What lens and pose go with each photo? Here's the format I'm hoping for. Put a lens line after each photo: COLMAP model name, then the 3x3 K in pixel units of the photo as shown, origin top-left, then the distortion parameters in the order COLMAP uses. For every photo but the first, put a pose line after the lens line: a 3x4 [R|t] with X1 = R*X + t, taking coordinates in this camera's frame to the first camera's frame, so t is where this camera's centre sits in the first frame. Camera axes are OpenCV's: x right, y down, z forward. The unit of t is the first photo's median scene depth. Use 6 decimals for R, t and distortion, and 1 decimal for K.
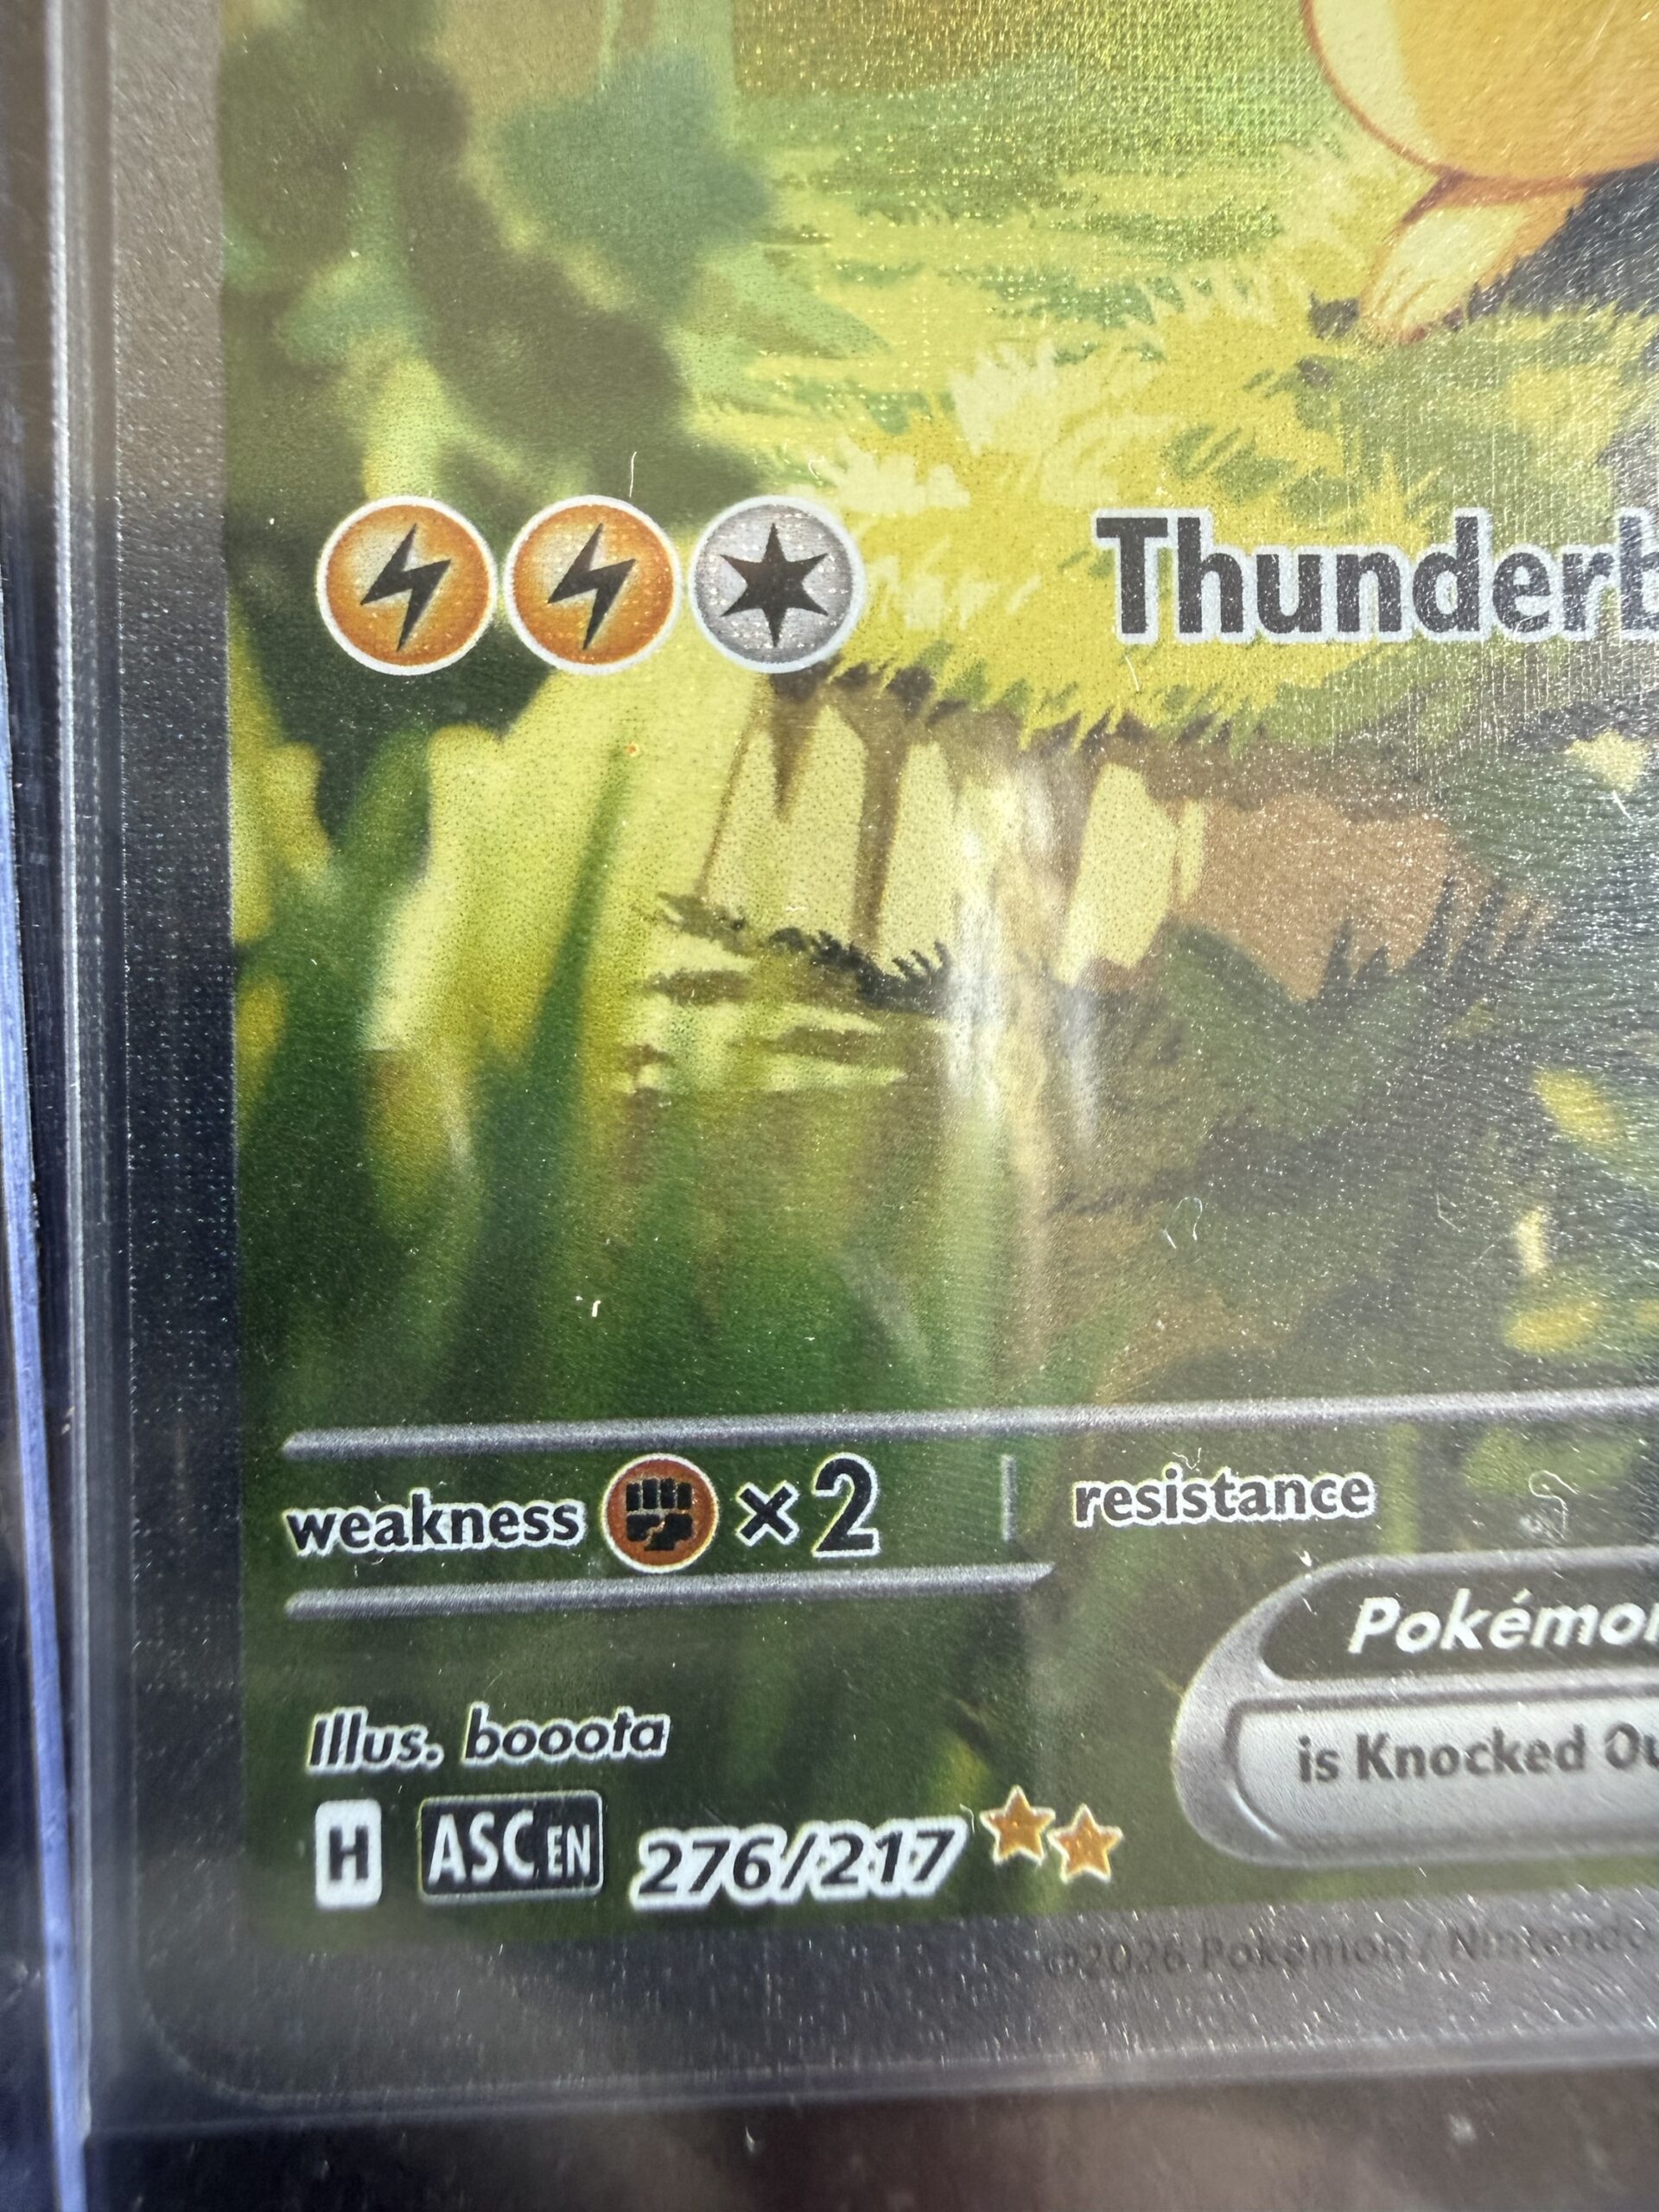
lens RADIAL K [[2040.7, 0, 759.6], [0, 2040.7, 1144.9], [0, 0, 1]] dist [0.021881, -0.030803]
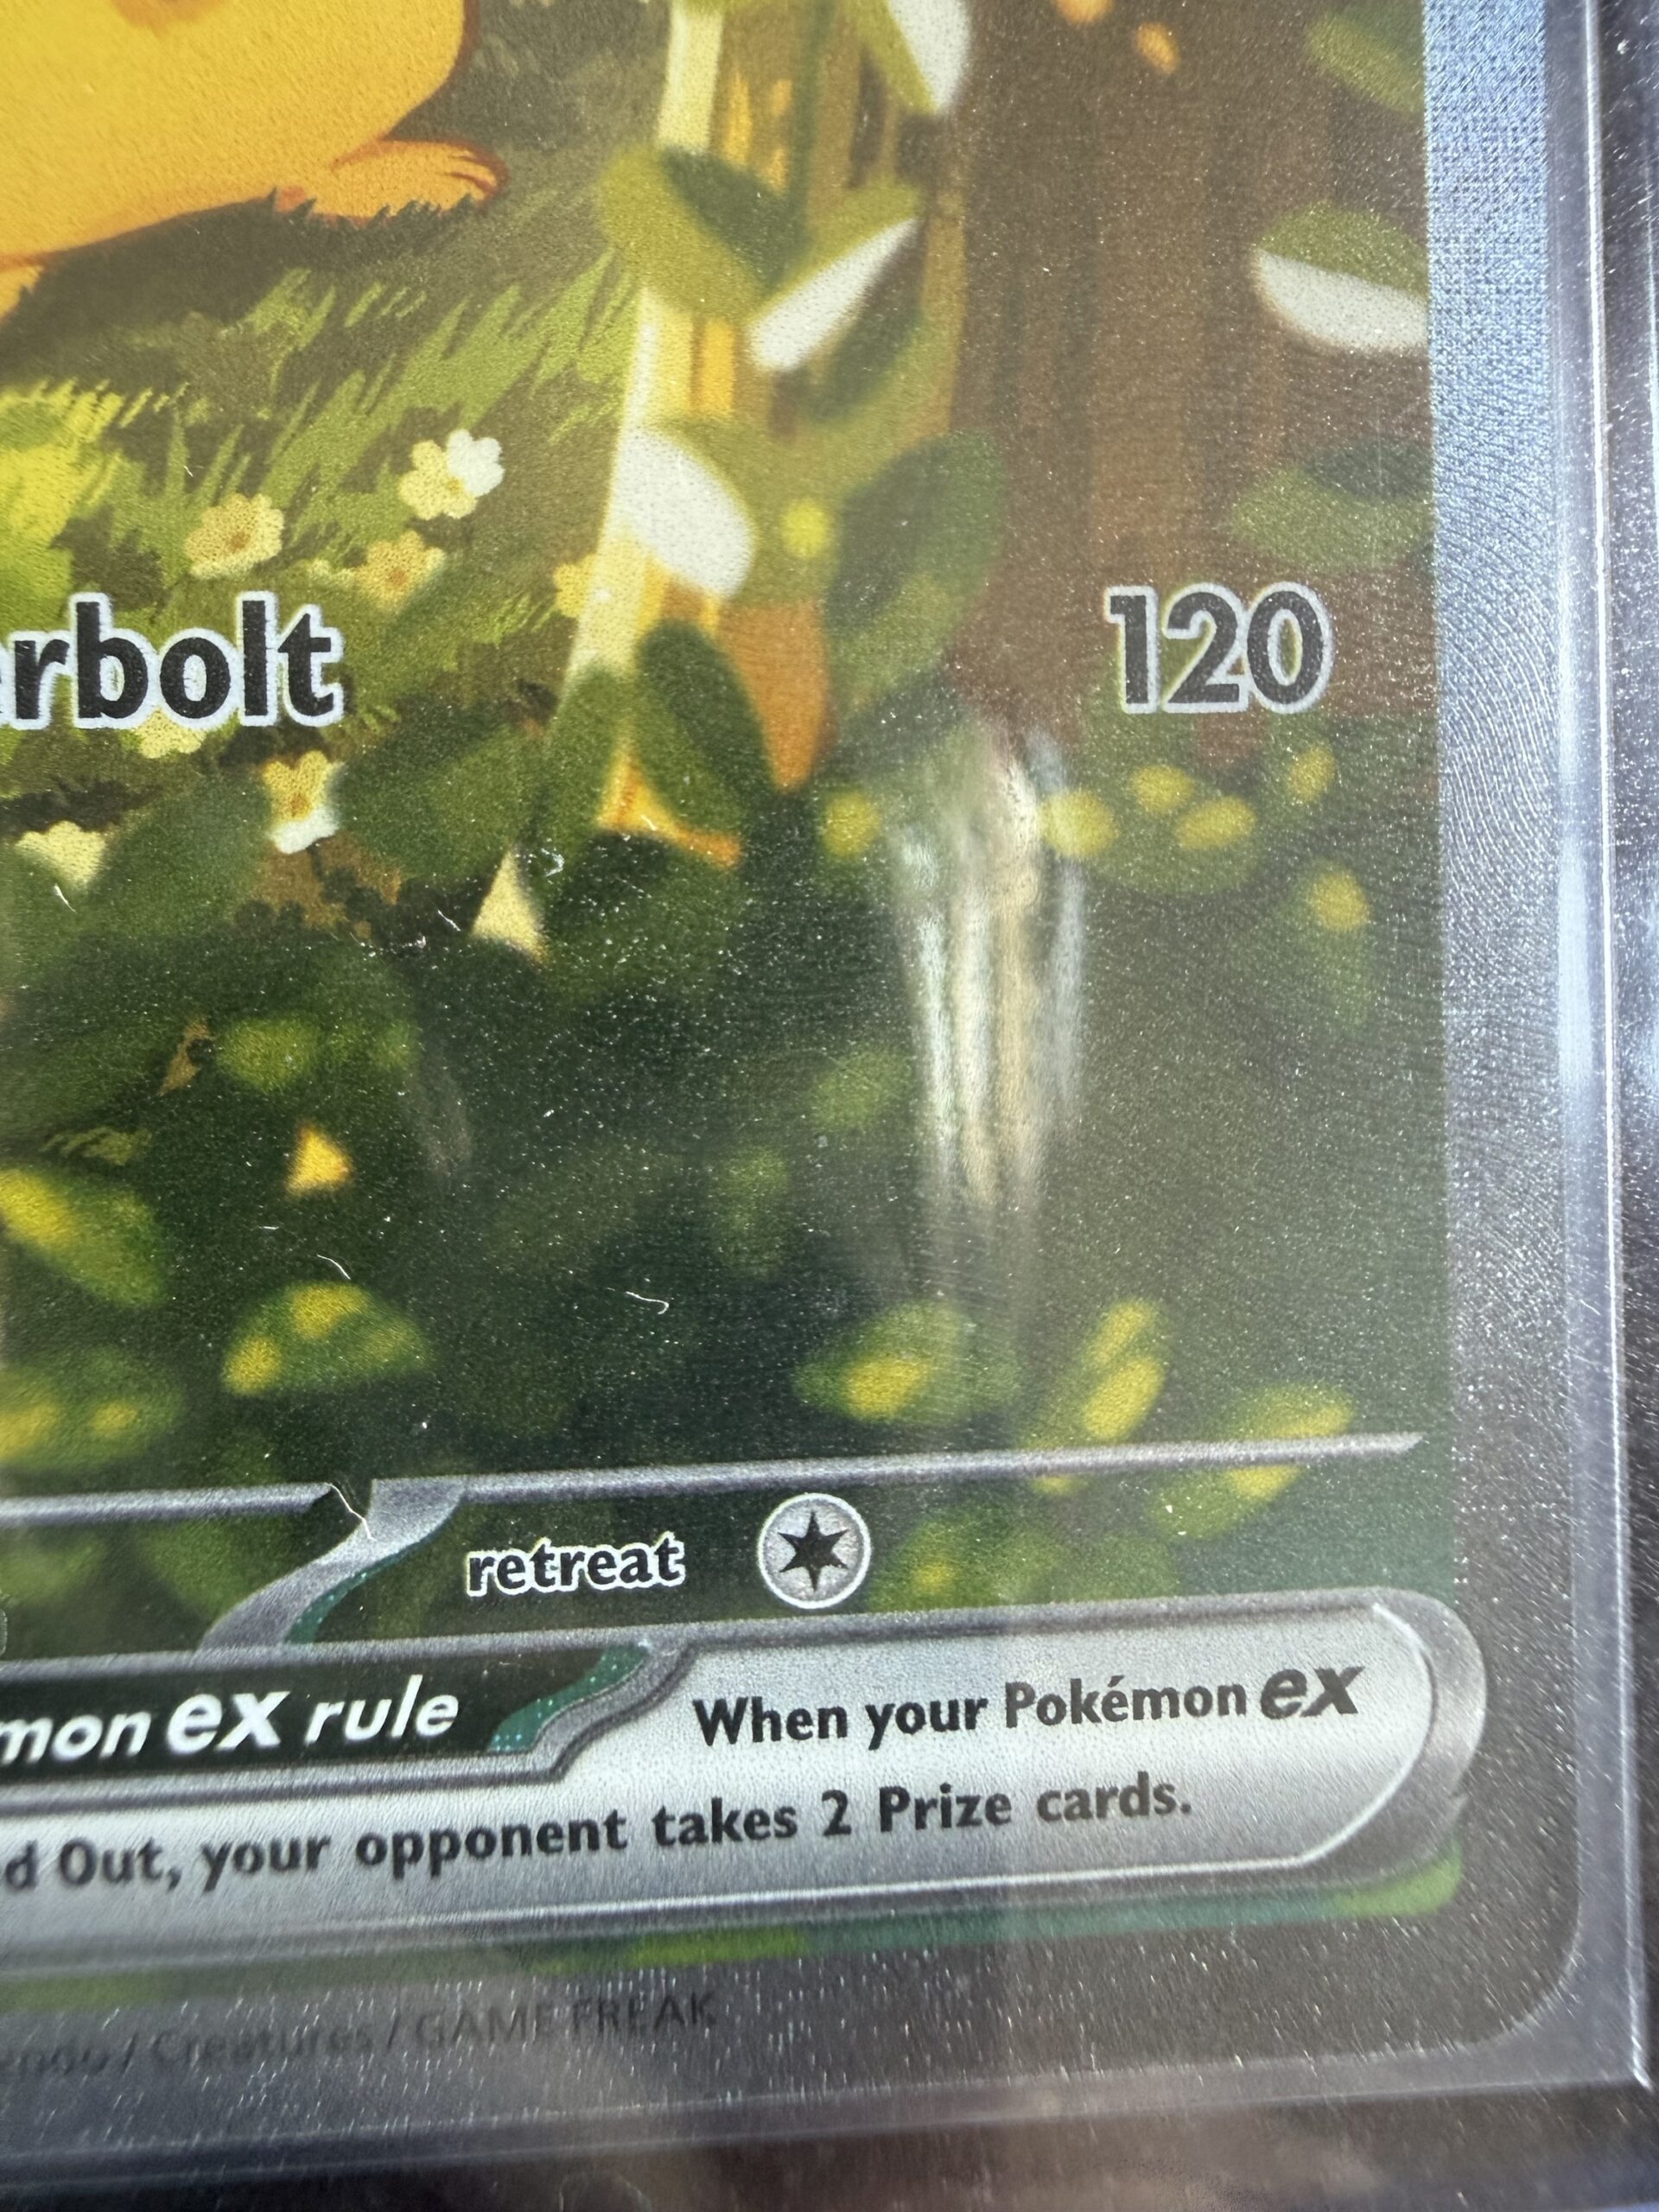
lens RADIAL K [[2040.7, 0, 903.5], [0, 2040.7, 1176.5], [0, 0, 1]] dist [0.021881, -0.030803]
pose [[0.999740, -0.012572, 0.019018, 0.790733], [0.012612, 0.999918, -0.001986, -0.025918], [-0.018991, 0.002226, 0.999817, 0.017232]]
